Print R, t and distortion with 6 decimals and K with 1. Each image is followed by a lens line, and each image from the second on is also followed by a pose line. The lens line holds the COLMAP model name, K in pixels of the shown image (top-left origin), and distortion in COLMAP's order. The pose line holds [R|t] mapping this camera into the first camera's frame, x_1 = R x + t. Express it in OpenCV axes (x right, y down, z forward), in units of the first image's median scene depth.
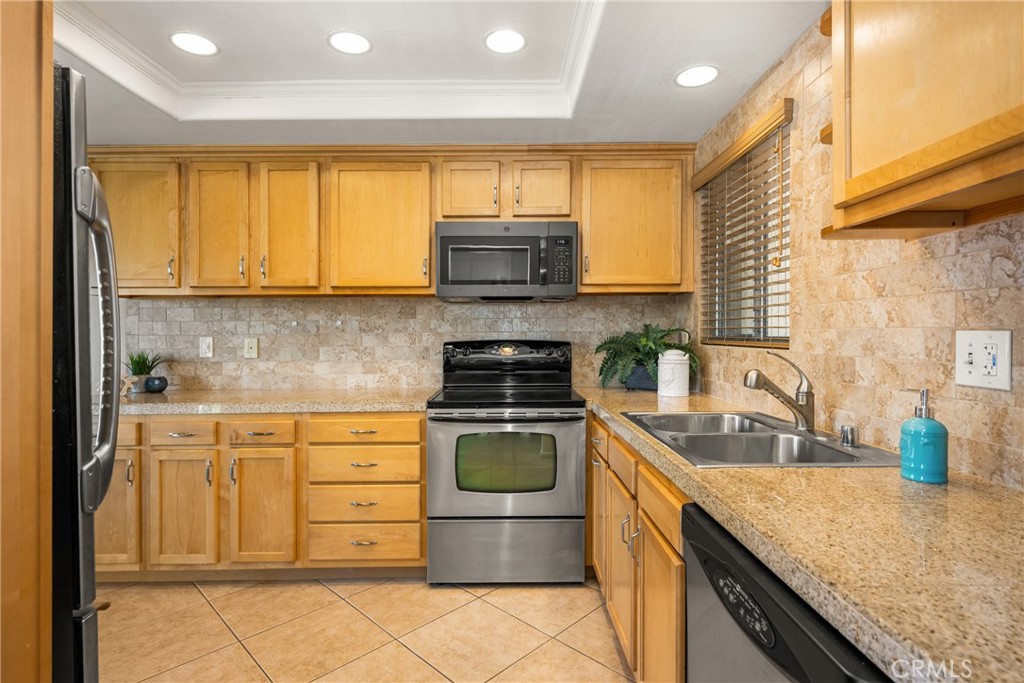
lens RADIAL K [[502.7, 0, 512.0], [0, 502.7, 341.5], [0, 0, 1]] dist [-0.001105, -0.000238]
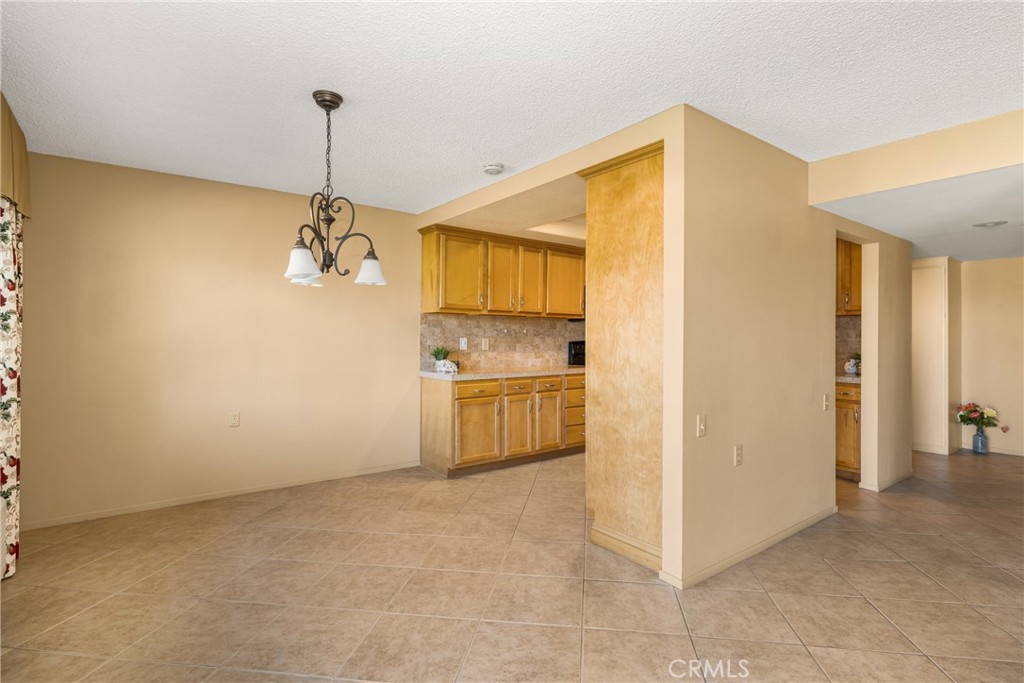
lens RADIAL K [[502.3, 0, 525.5], [0, 502.3, 339.0], [0, 0, 1]] dist [-0.000190, -0.000307]
pose [[0.793667, 0.009393, 0.608280, -1.648331], [-0.001693, 0.999911, -0.013231, 0.019417], [-0.608351, 0.009471, 0.793612, -0.515096]]
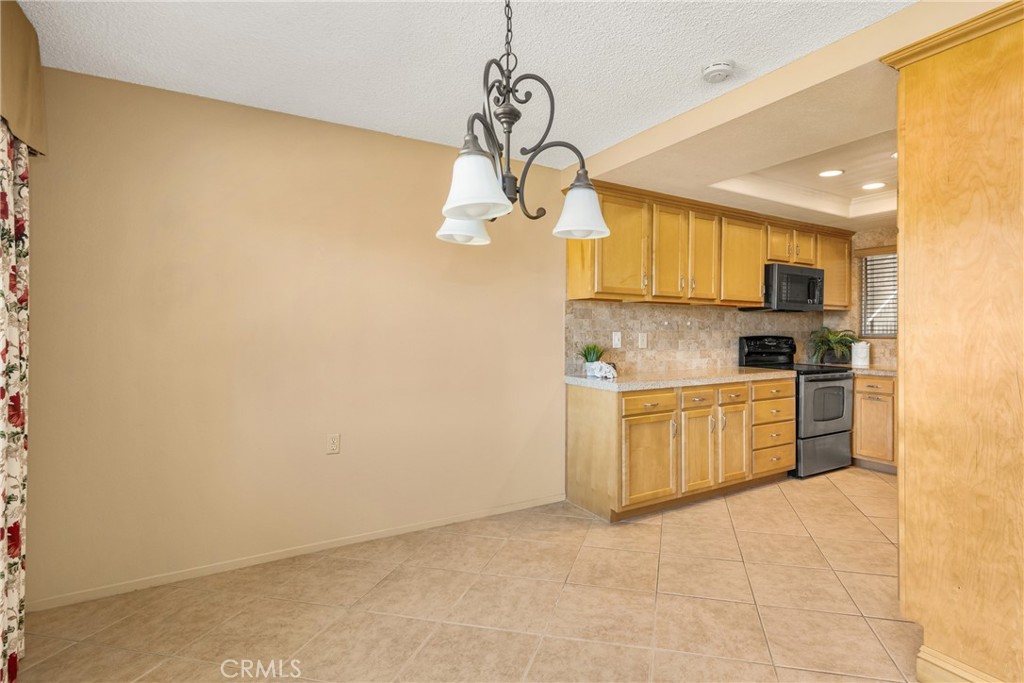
lens RADIAL K [[511.2, 0, 566.2], [0, 511.2, 334.5], [0, 0, 1]] dist [0.000094, 0.000130]
pose [[0.841743, 0.006764, 0.539835, -1.602206], [-0.002290, 0.999957, -0.008958, 0.010562], [-0.539873, 0.006304, 0.841723, -0.034587]]
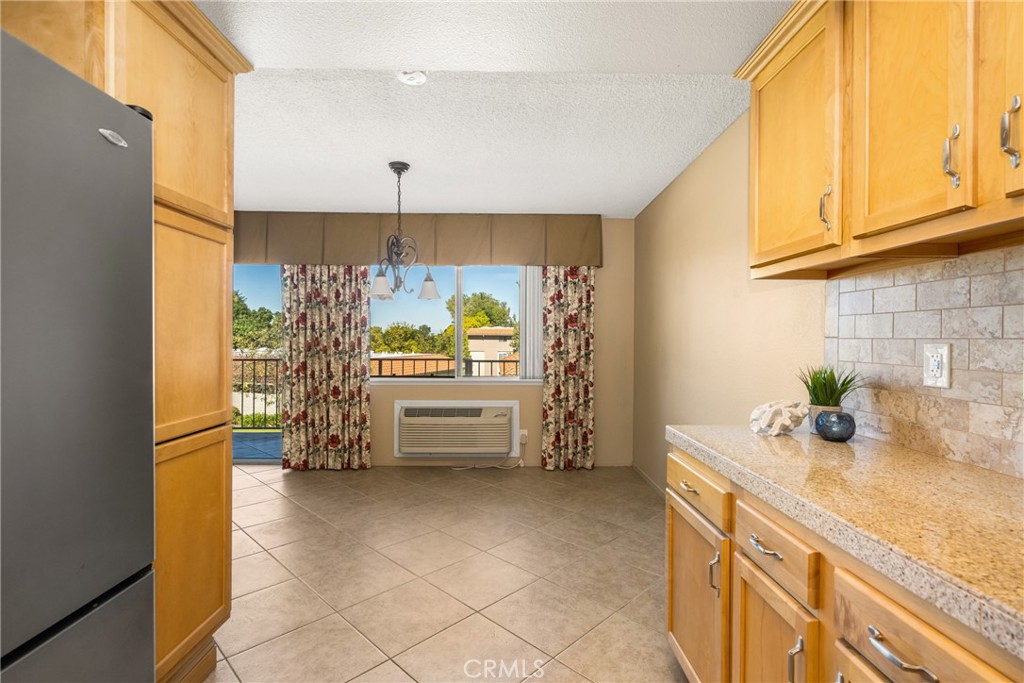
lens RADIAL K [[484.9, 0, 512.0], [0, 484.9, 341.5], [0, 0, 1]] dist [0.000973, 0.000118]
pose [[0.010308, 0.016614, -0.999809, -0.181315], [-0.017341, 0.999715, 0.016433, -0.012887], [0.999796, 0.017168, 0.010594, 0.675035]]
